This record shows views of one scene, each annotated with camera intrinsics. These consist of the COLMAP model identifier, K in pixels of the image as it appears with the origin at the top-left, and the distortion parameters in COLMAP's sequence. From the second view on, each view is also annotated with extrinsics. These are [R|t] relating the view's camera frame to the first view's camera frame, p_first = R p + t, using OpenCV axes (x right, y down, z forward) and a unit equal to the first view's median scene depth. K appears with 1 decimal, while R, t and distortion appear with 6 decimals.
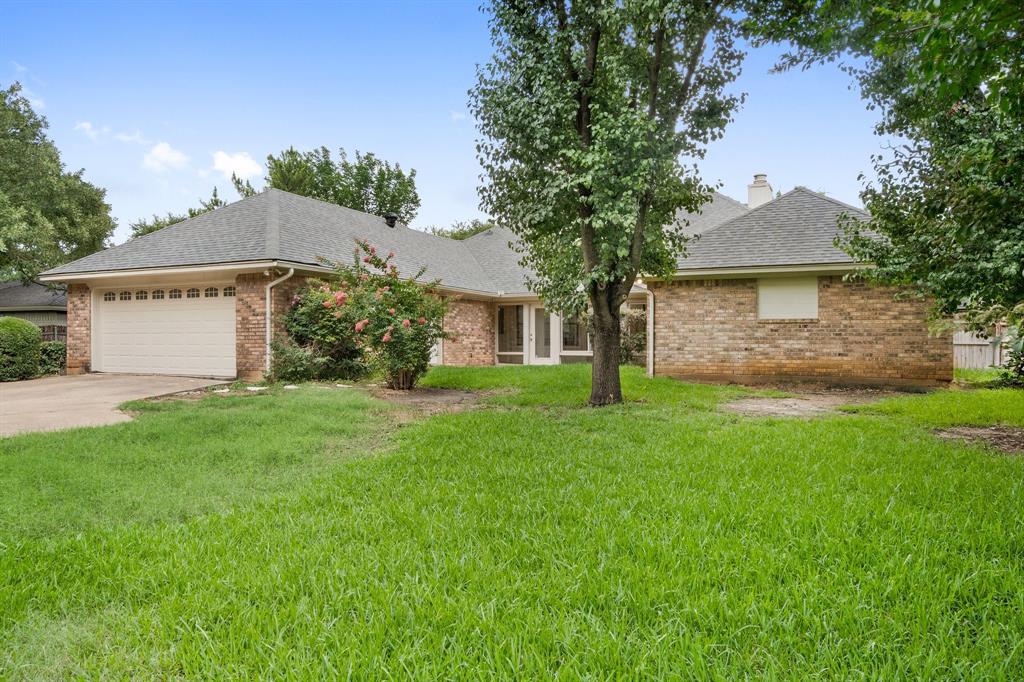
lens RADIAL K [[717.6, 0, 511.7], [0, 717.6, 345.7], [0, 0, 1]] dist [-0.003664, -0.000384]
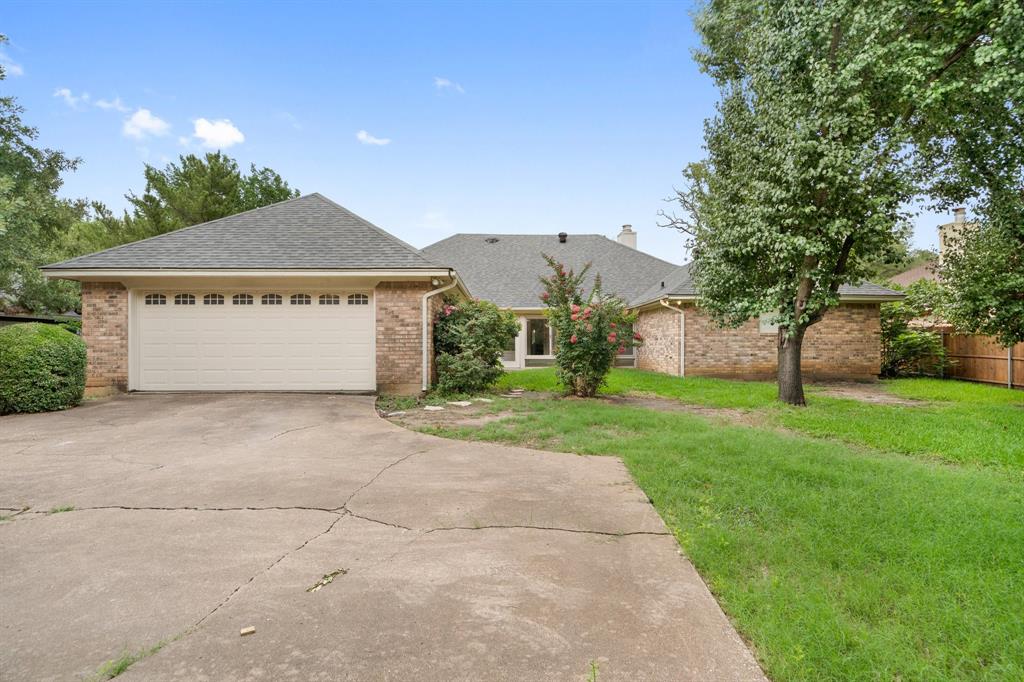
lens RADIAL K [[546.1, 0, 512.2], [0, 546.1, 333.9], [0, 0, 1]] dist [-0.001953, -0.000985]
pose [[0.888412, 0.005261, 0.459017, -0.554277], [0.004442, 0.999789, -0.020055, -0.015859], [-0.459026, 0.019855, 0.888201, 0.285351]]
